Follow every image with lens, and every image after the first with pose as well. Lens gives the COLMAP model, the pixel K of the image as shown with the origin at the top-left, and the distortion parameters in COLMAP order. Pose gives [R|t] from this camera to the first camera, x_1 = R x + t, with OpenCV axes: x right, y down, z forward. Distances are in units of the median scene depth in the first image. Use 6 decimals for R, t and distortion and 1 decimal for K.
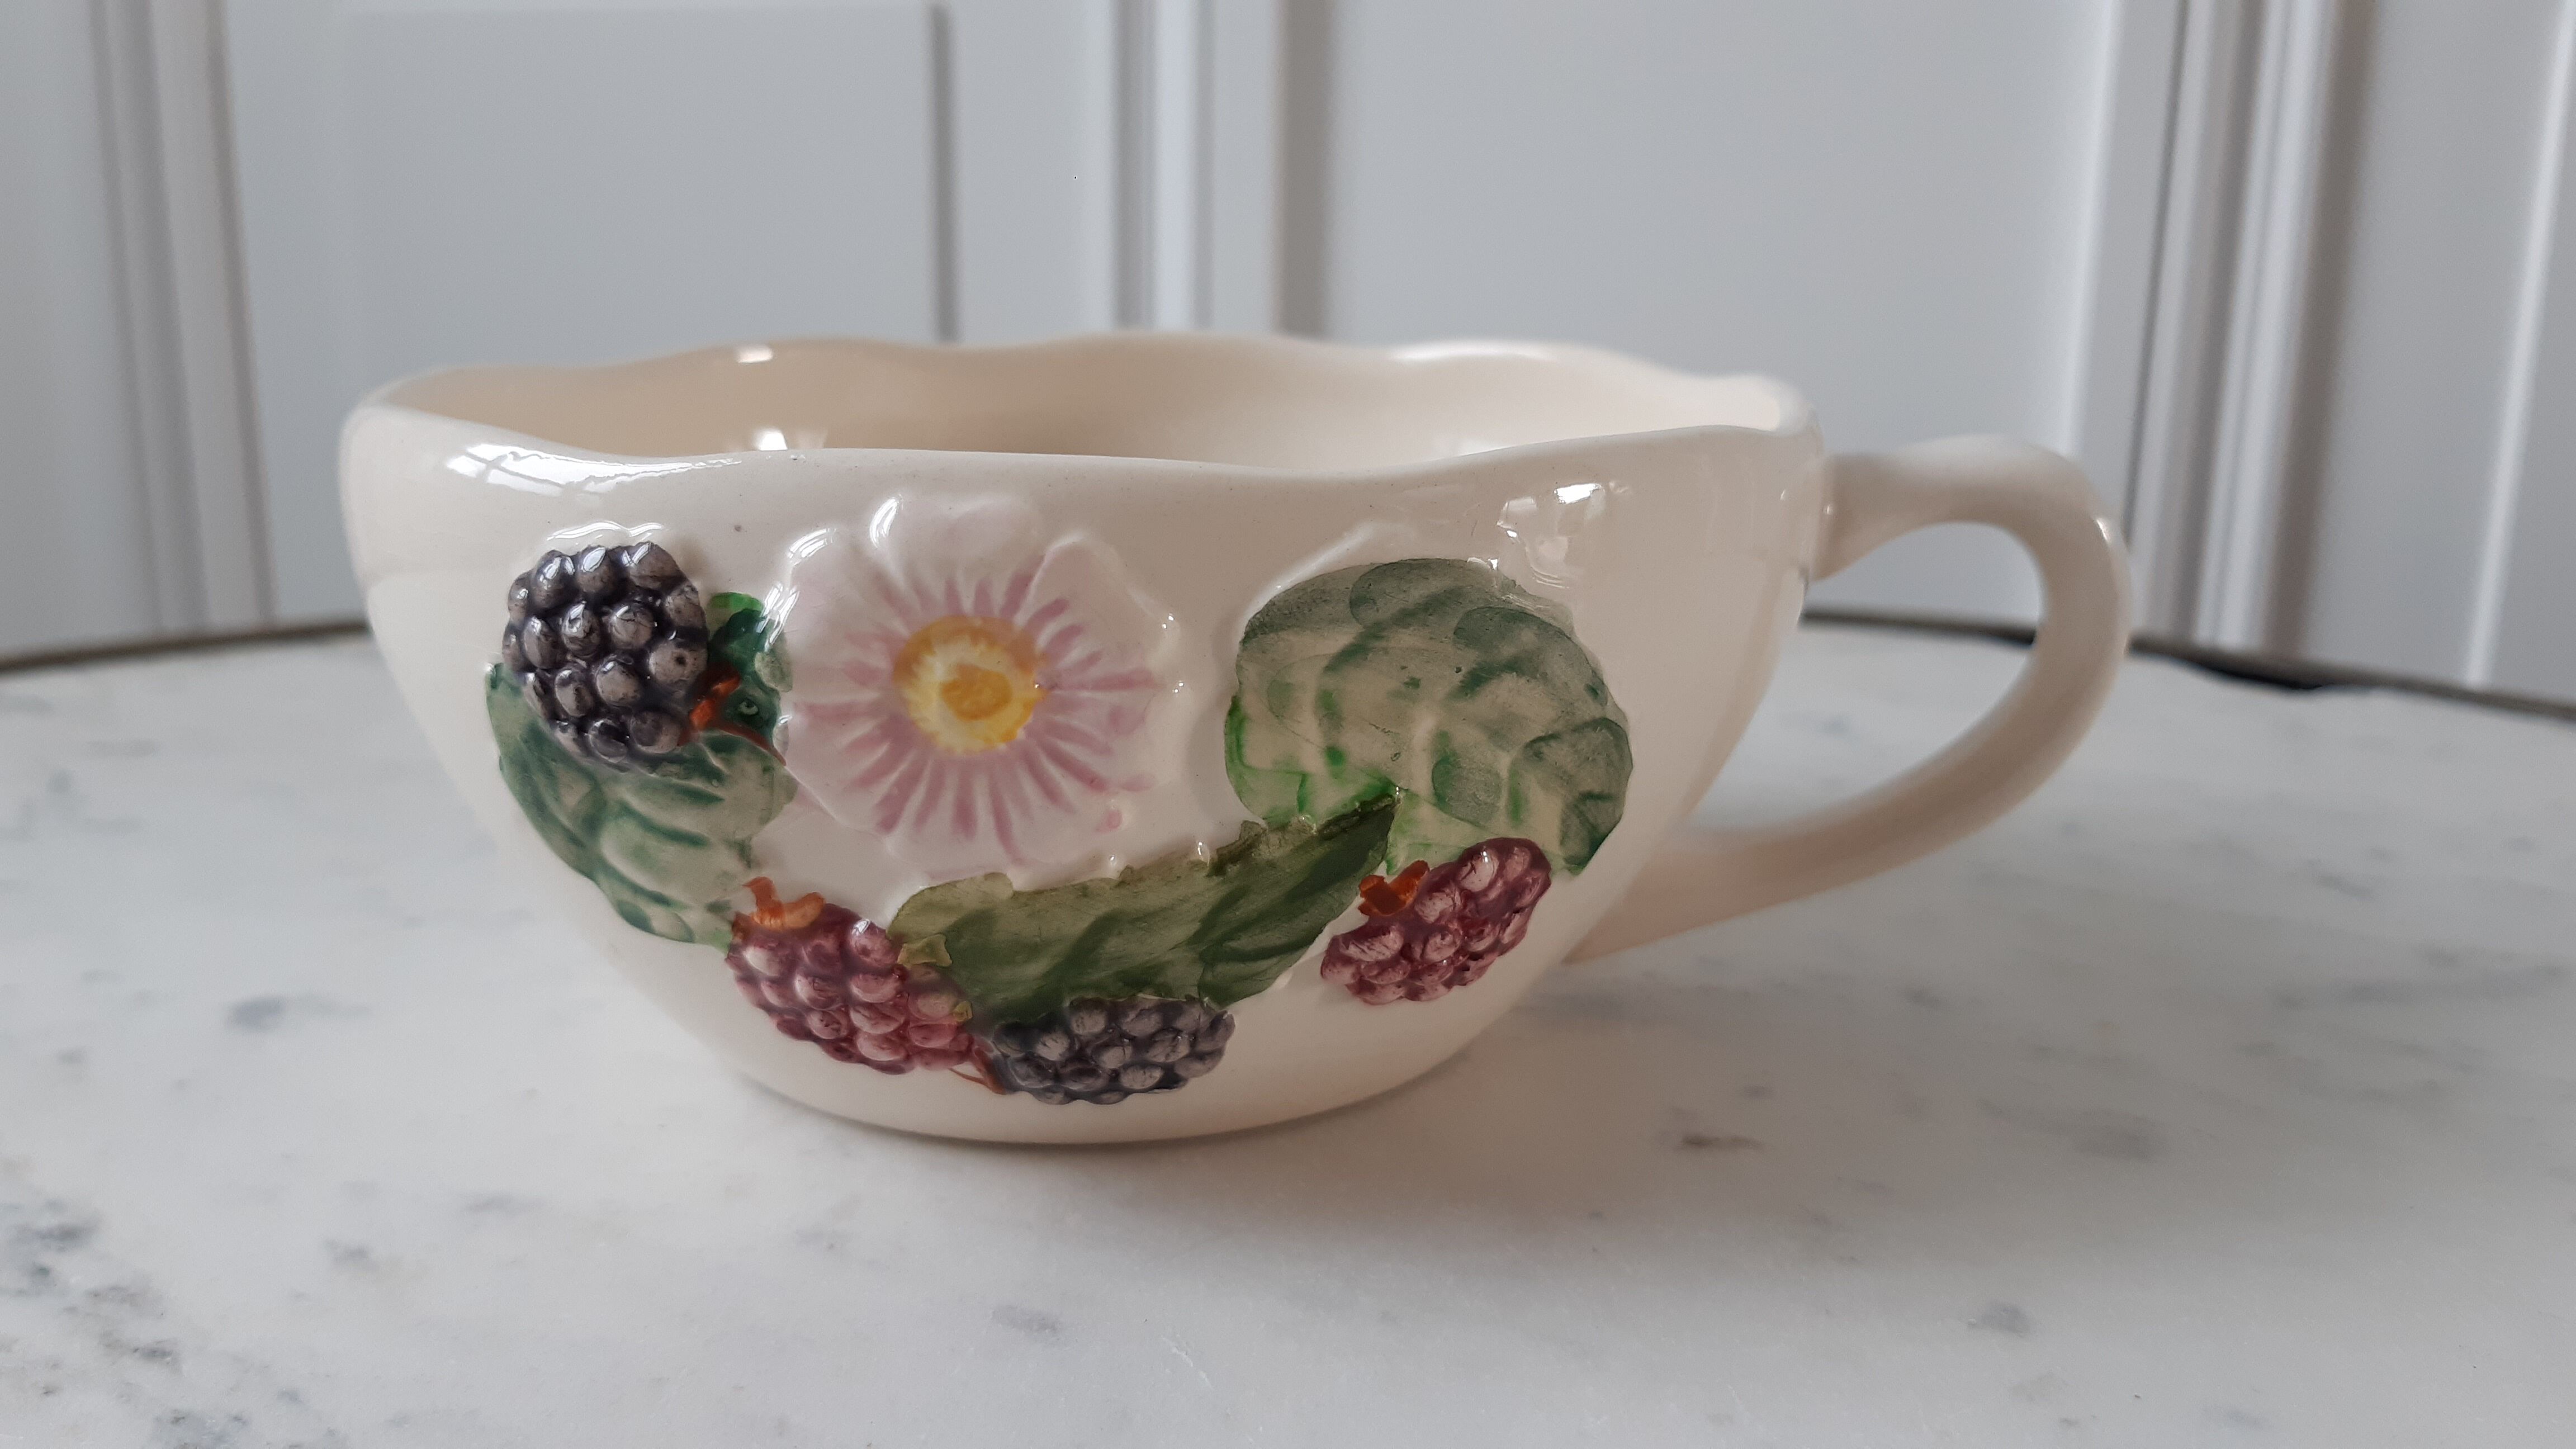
lens RADIAL K [[2063.5, 0, 1288.0], [0, 2063.5, 724.5], [0, 0, 1]] dist [0.014342, -0.117123]
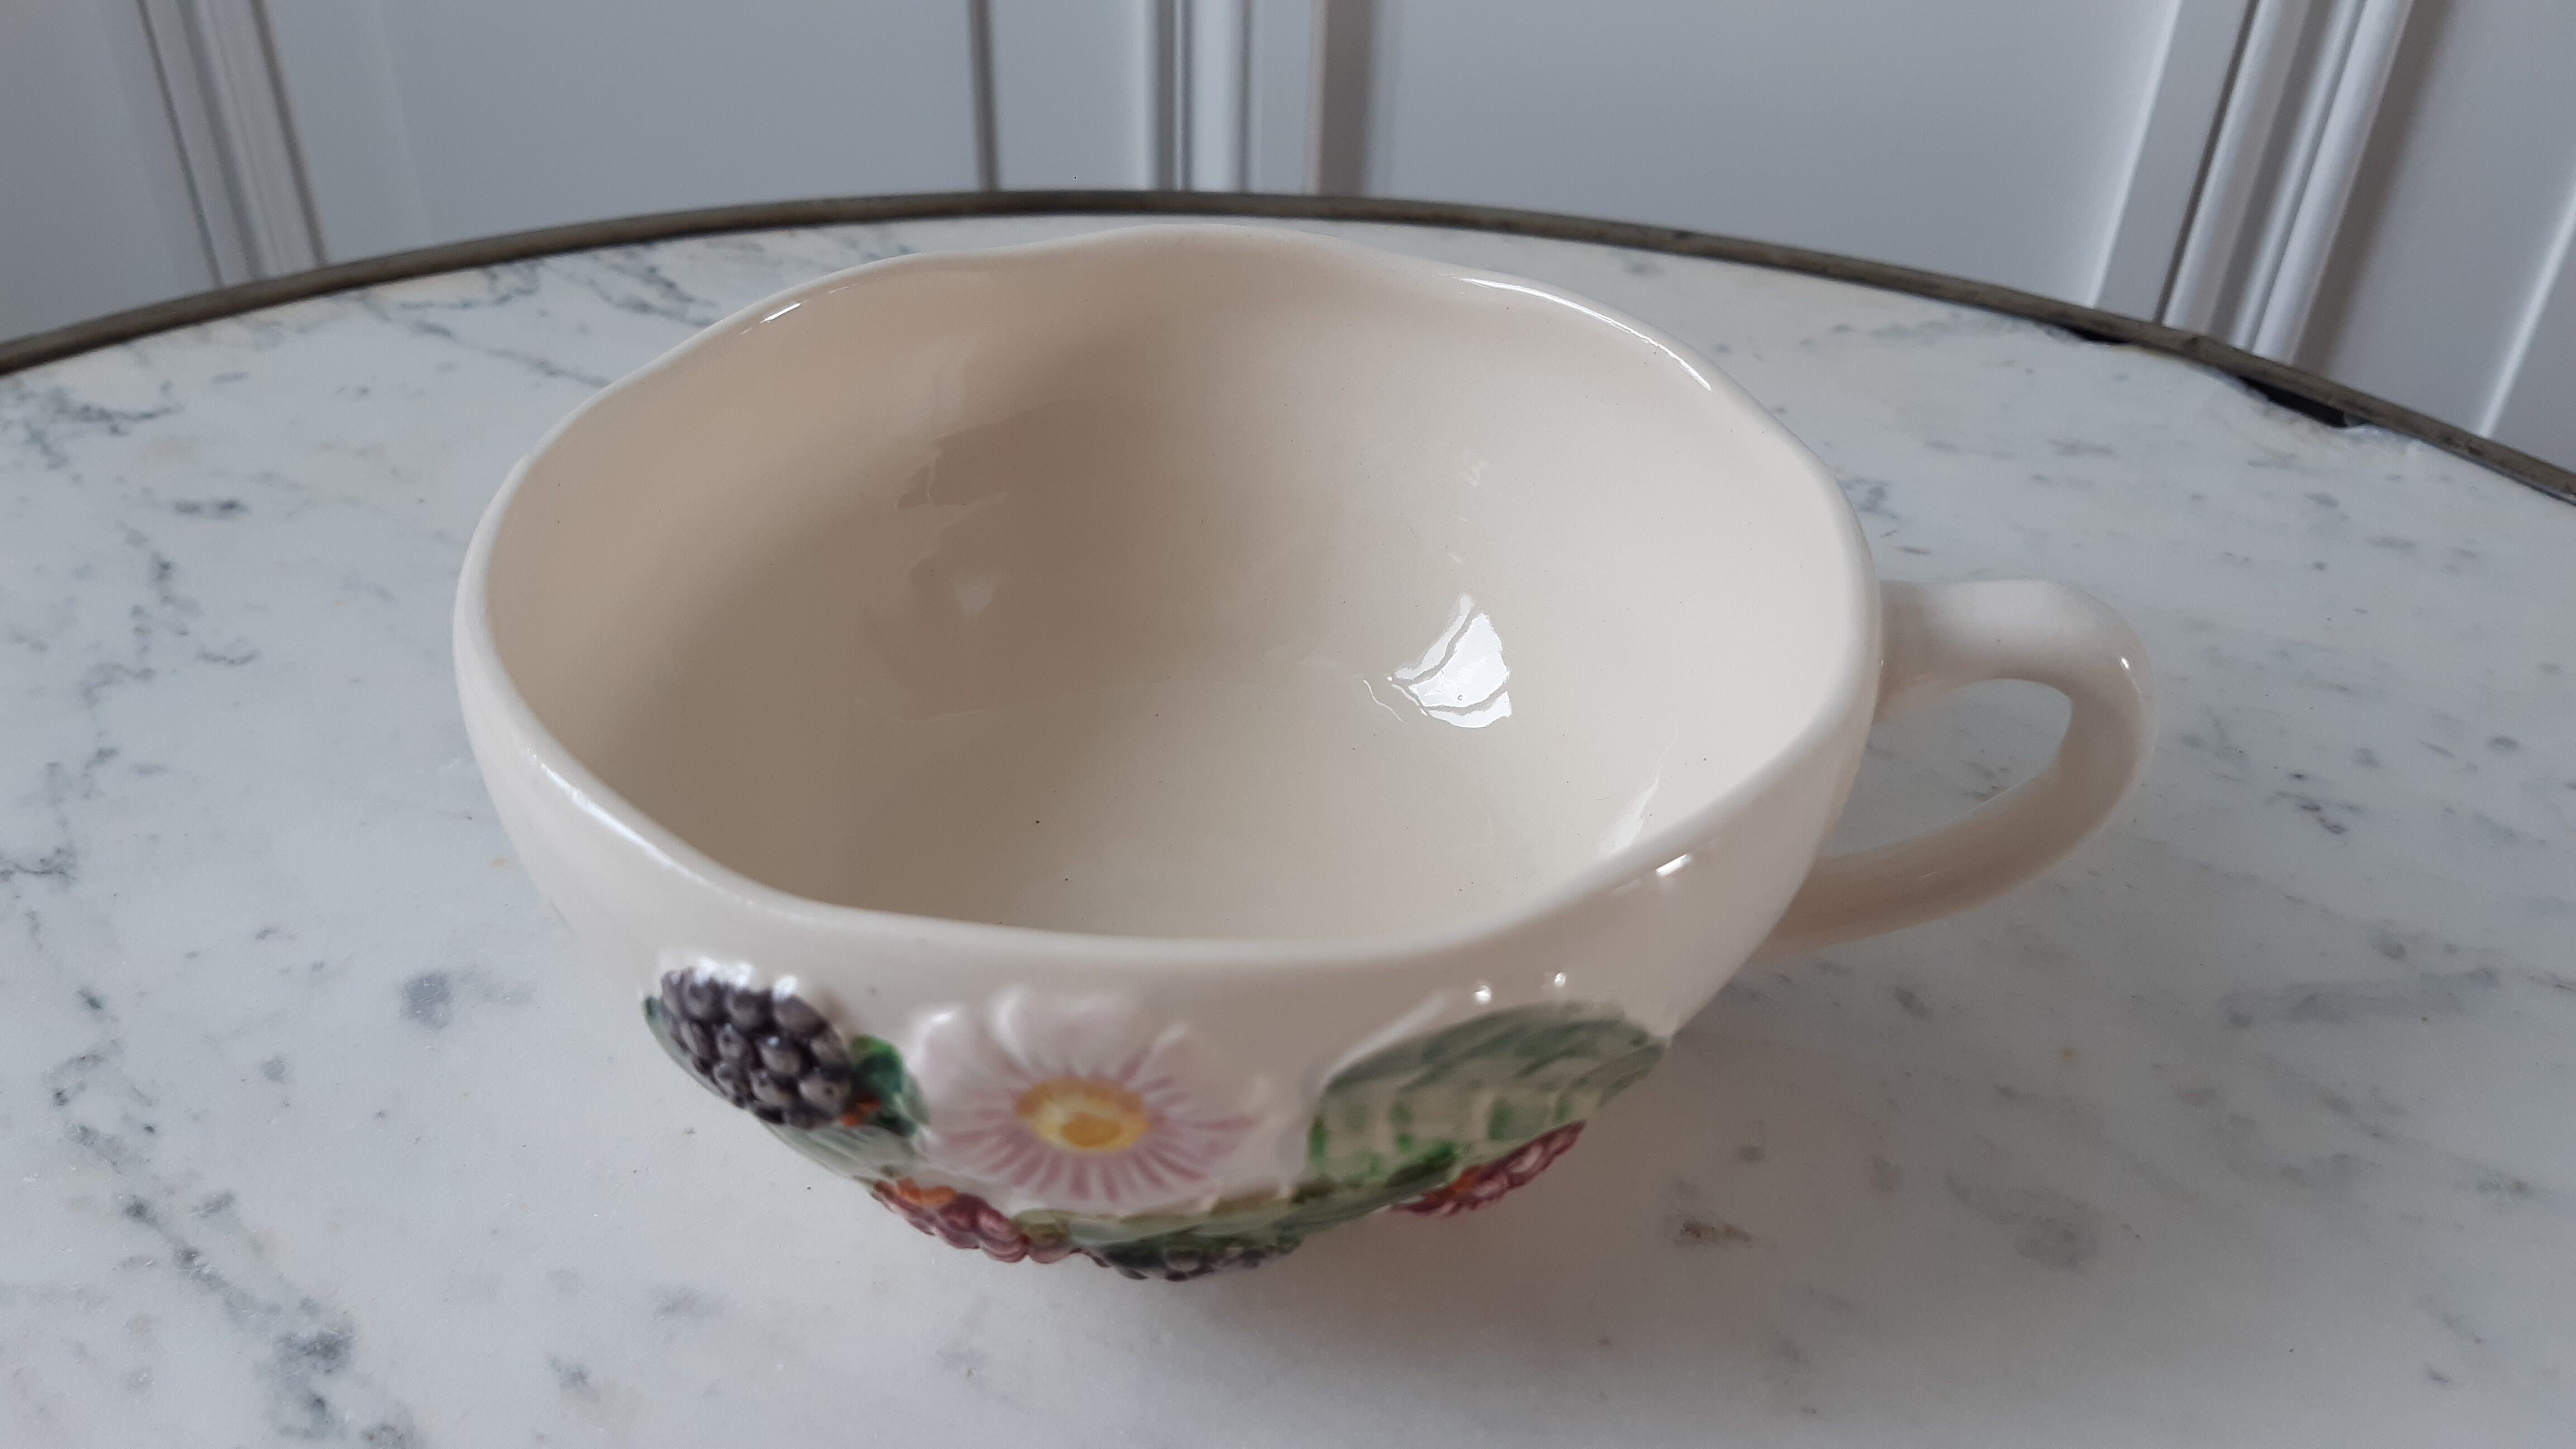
lens RADIAL K [[2002.6, 0, 1262.5], [0, 2002.6, 727.5], [0, 0, 1]] dist [0.010106, -0.094816]
pose [[0.999786, 0.013840, -0.015343, -0.040426], [-0.007447, 0.933976, 0.357259, -0.574693], [0.019274, -0.357069, 0.933879, 0.049224]]
